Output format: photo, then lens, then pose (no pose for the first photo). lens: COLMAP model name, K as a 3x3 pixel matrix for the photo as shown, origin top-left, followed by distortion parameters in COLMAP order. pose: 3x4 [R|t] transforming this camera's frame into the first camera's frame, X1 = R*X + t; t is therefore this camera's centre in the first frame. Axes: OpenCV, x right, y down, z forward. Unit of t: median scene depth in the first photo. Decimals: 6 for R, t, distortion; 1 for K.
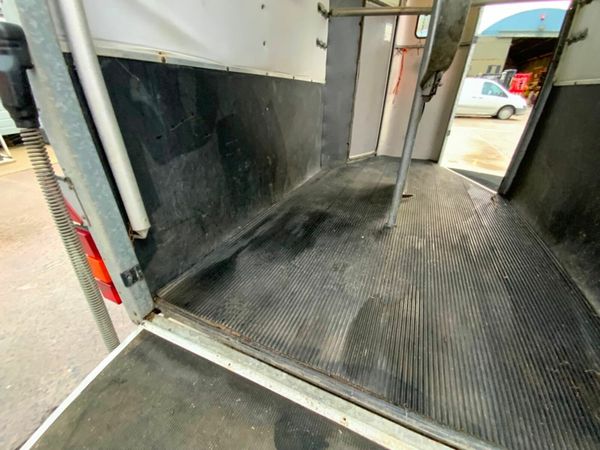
lens RADIAL K [[241.0, 0, 297.2], [0, 241.0, 227.1], [0, 0, 1]] dist [0.029109, -0.022849]
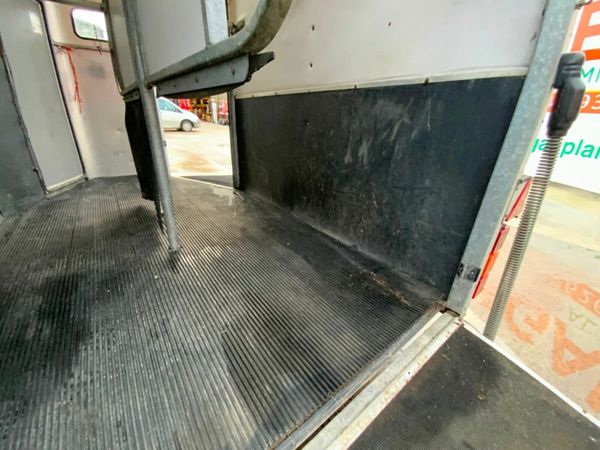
lens RADIAL K [[241.0, 0, 297.2], [0, 241.0, 227.1], [0, 0, 1]] dist [0.029109, -0.022849]
pose [[0.465854, -0.350882, 0.812319, -0.074600], [0.394776, 0.904006, 0.164088, -0.042697], [-0.791917, 0.244243, 0.559655, 0.149312]]
